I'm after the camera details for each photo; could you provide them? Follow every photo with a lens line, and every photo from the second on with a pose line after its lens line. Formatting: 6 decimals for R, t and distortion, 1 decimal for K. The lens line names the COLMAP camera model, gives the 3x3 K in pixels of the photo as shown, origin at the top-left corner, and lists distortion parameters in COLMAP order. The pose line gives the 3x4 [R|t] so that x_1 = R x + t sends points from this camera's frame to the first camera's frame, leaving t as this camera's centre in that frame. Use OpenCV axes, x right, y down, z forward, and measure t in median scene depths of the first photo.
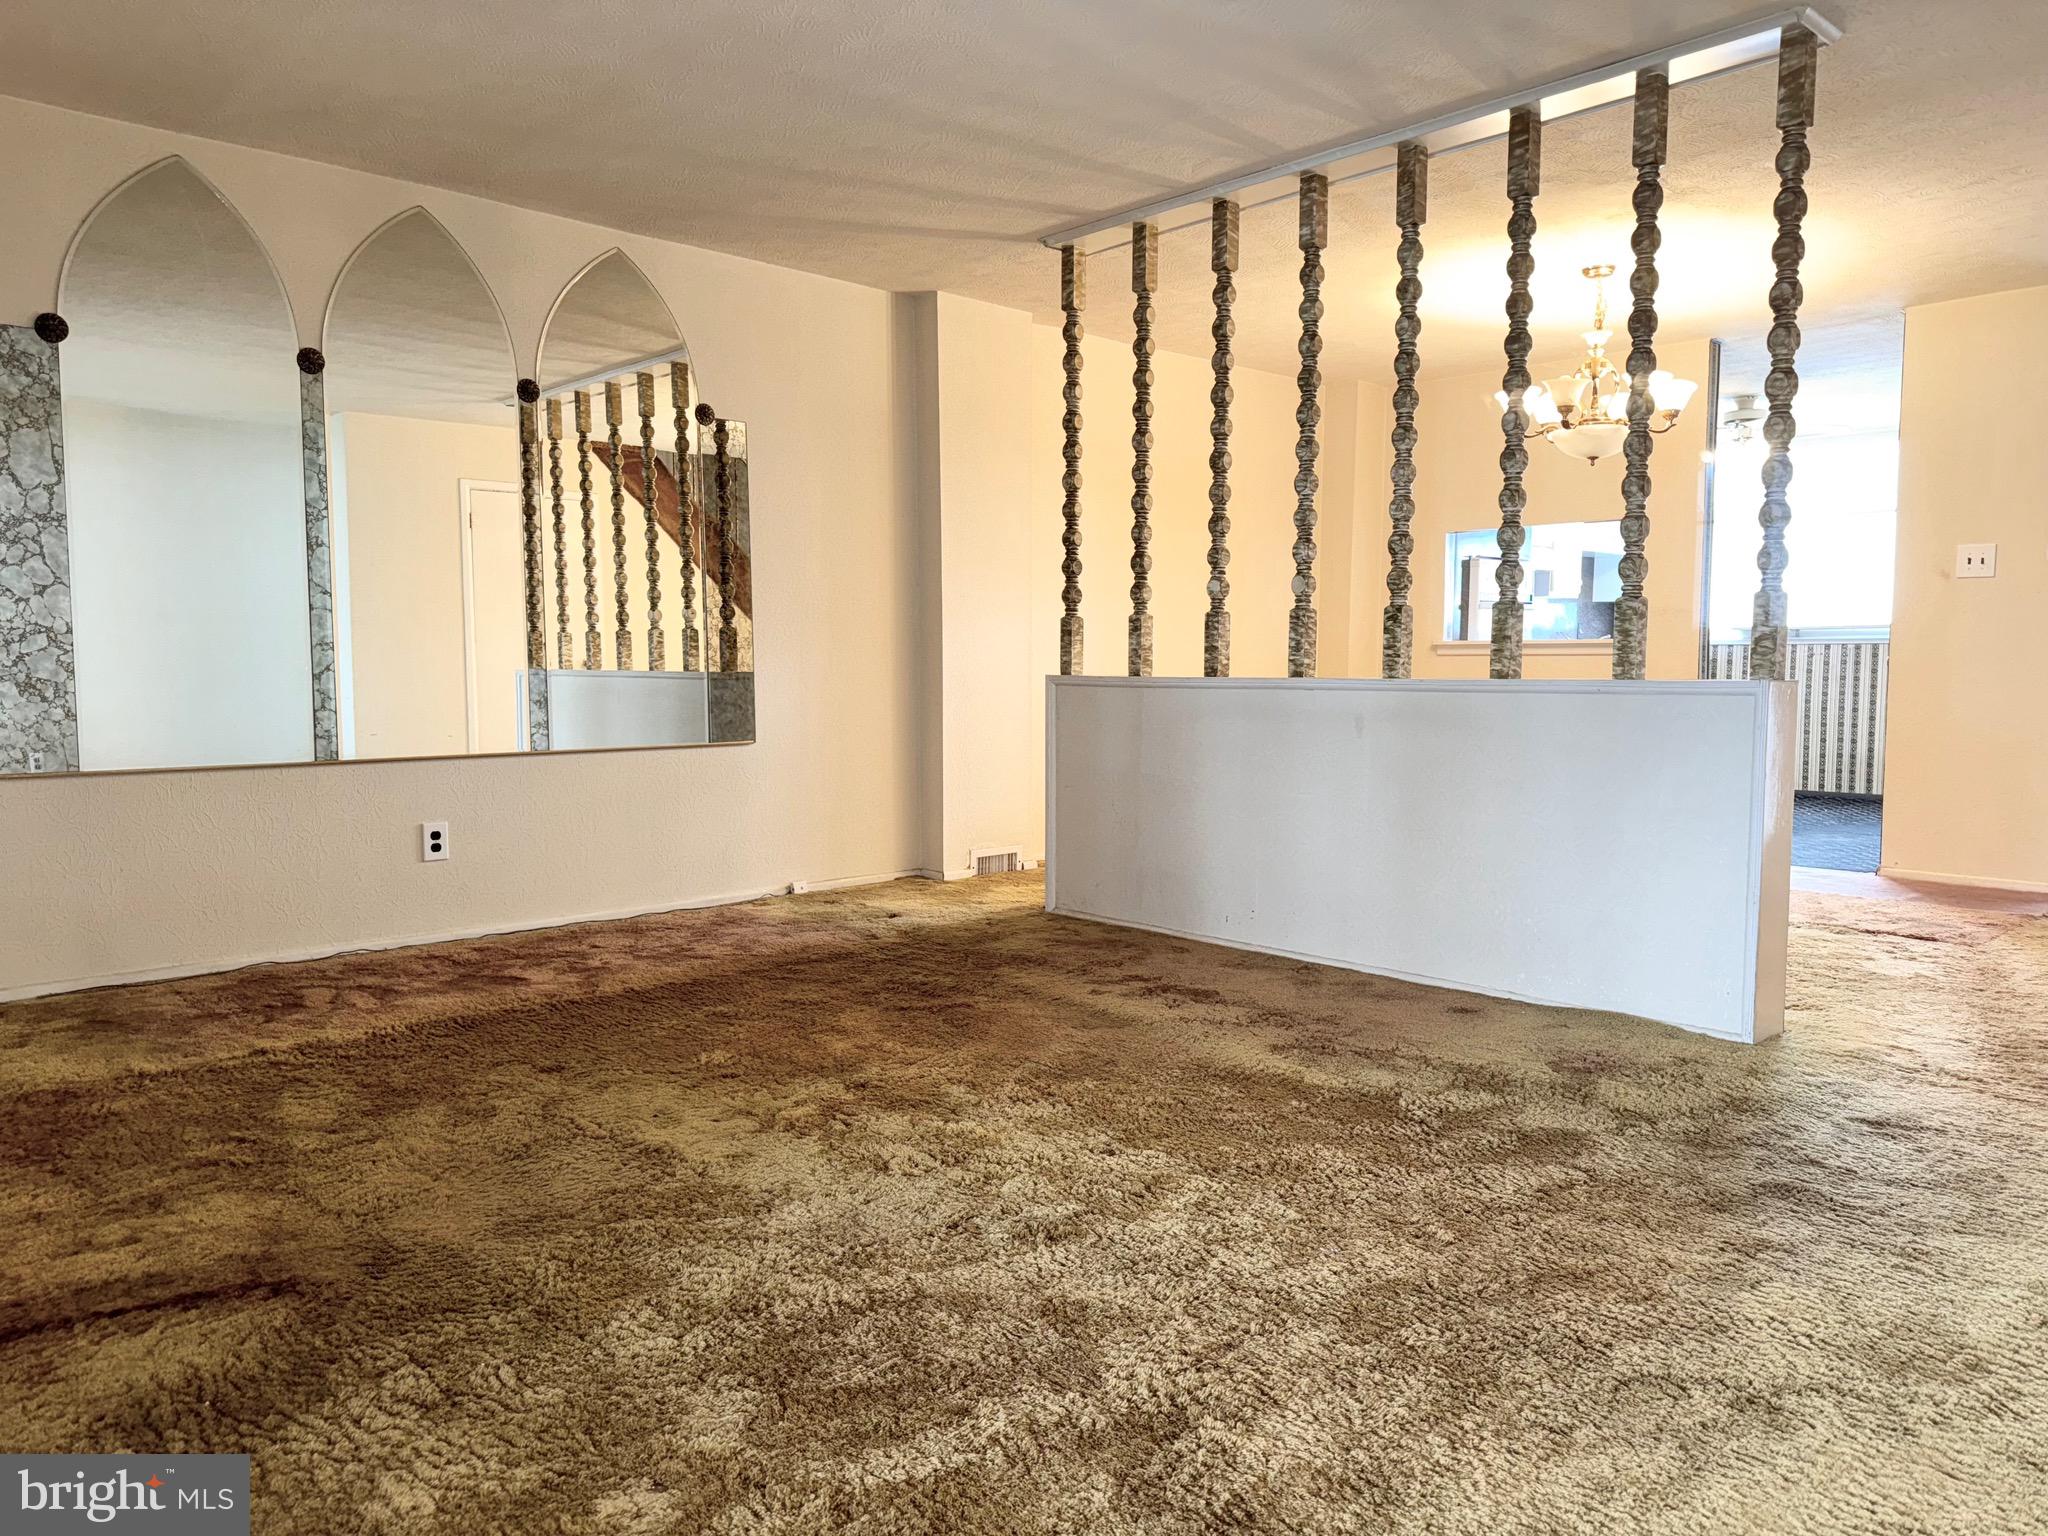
lens RADIAL K [[1445.2, 0, 1031.3], [0, 1445.2, 779.3], [0, 0, 1]] dist [0.059210, -0.068805]
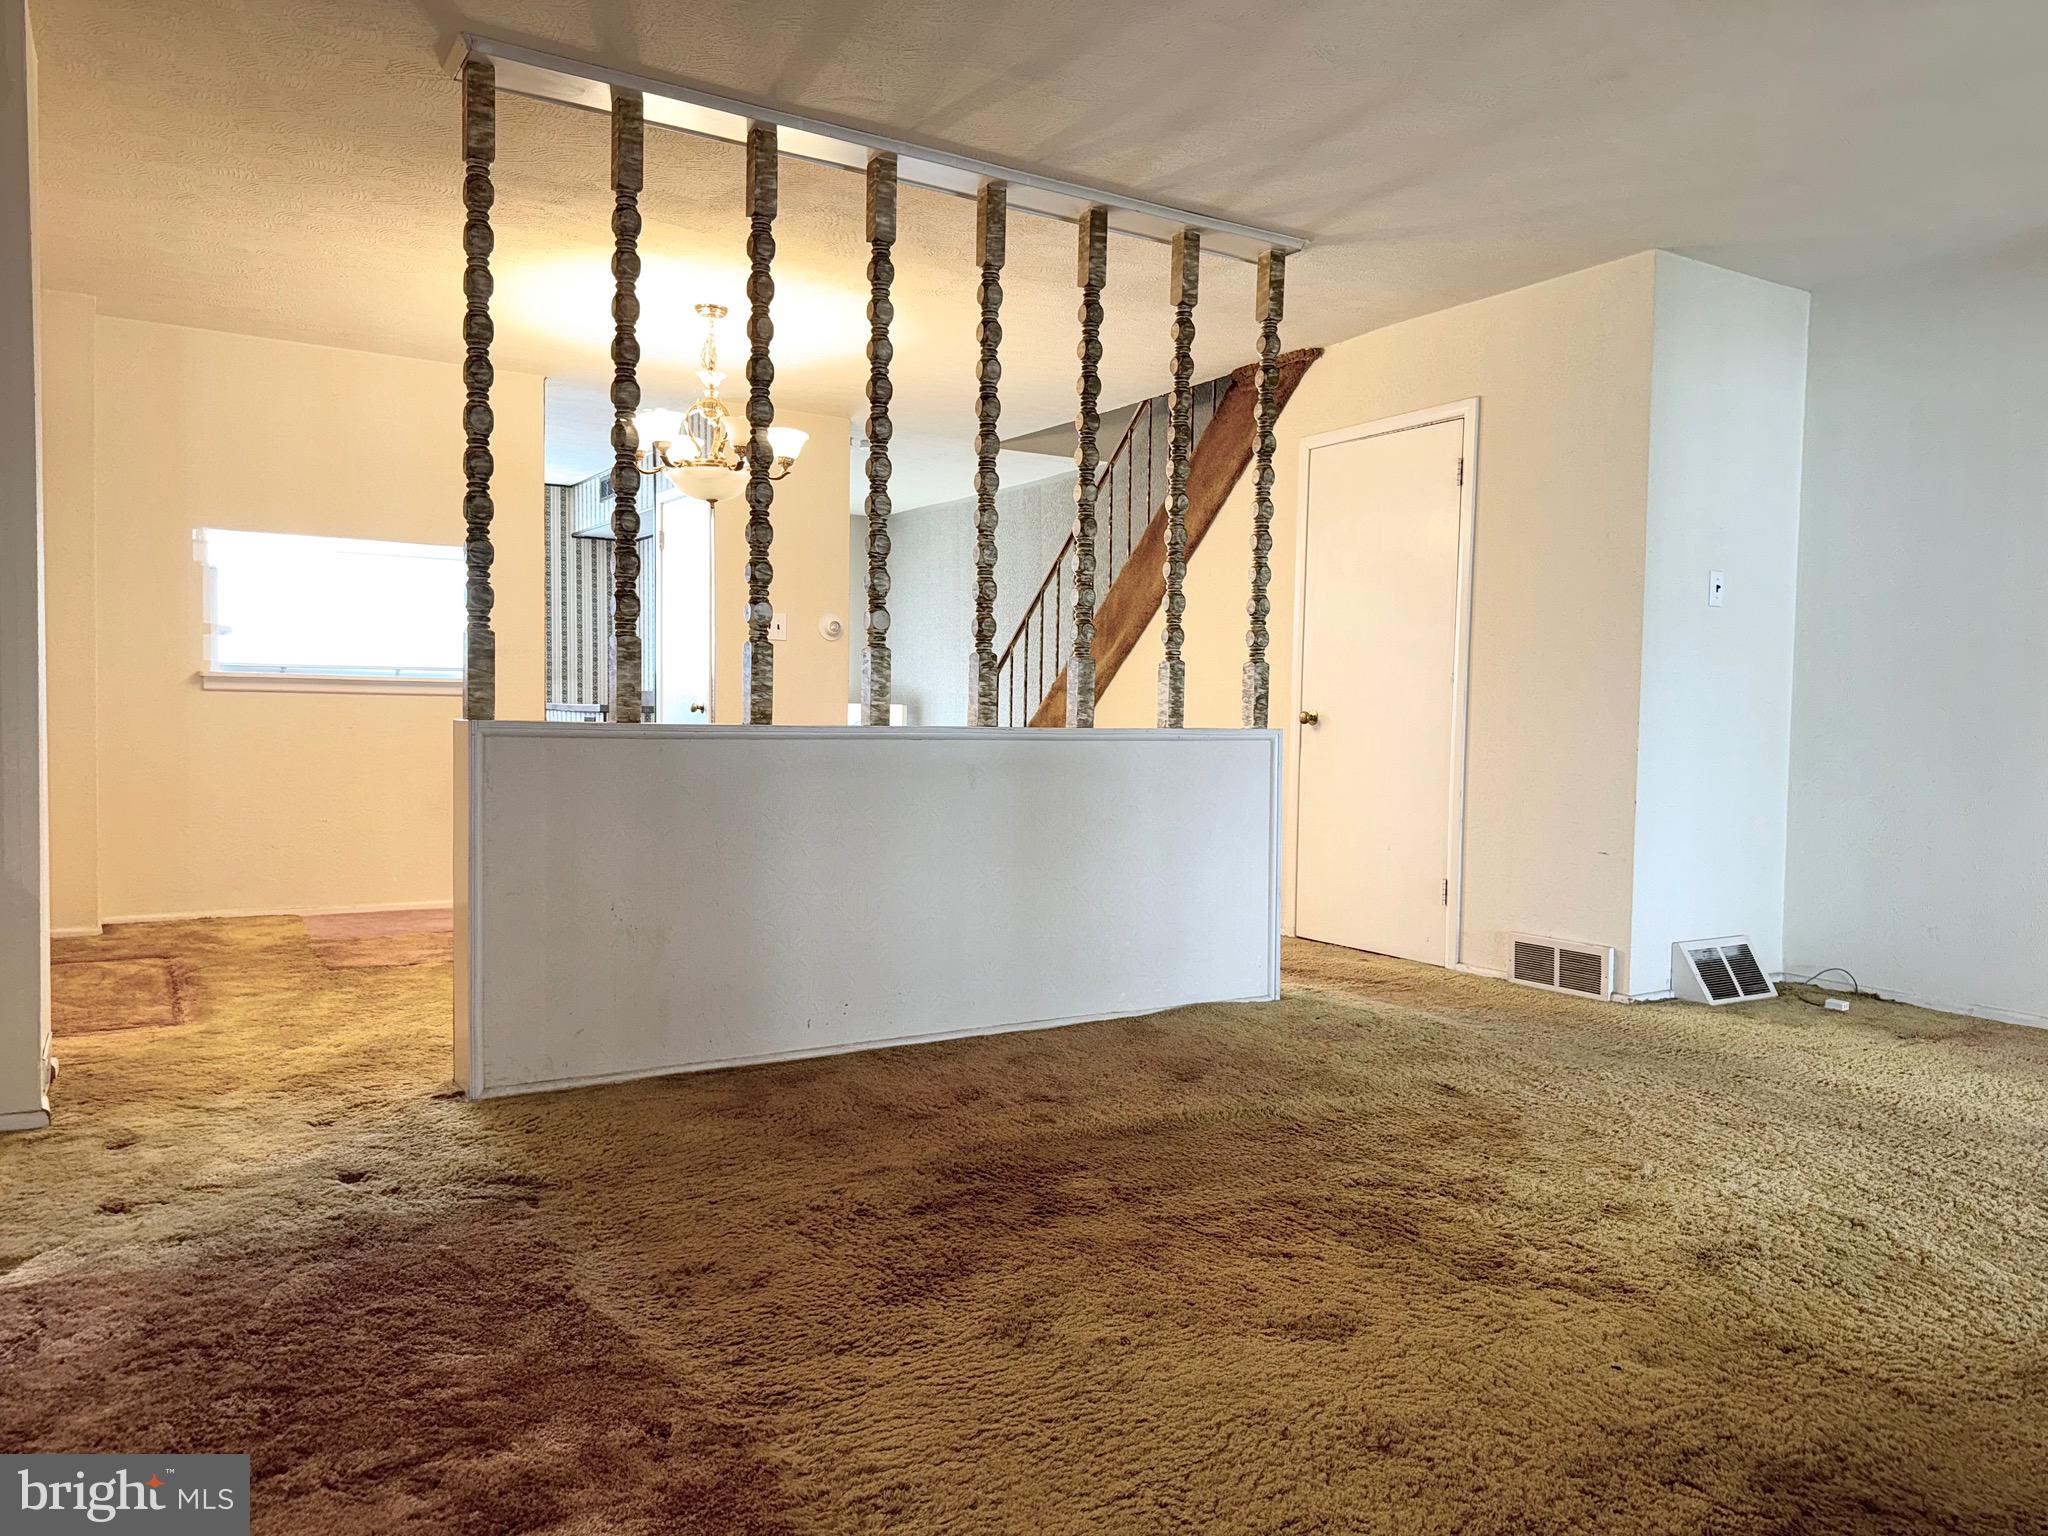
lens RADIAL K [[1445.2, 0, 1027.8], [0, 1445.2, 761.0], [0, 0, 1]] dist [0.059210, -0.068805]
pose [[0.212645, -0.038601, 0.976367, -0.553431], [0.054634, 0.998126, 0.027563, -0.057761], [-0.975601, 0.047481, 0.214355, 0.618560]]
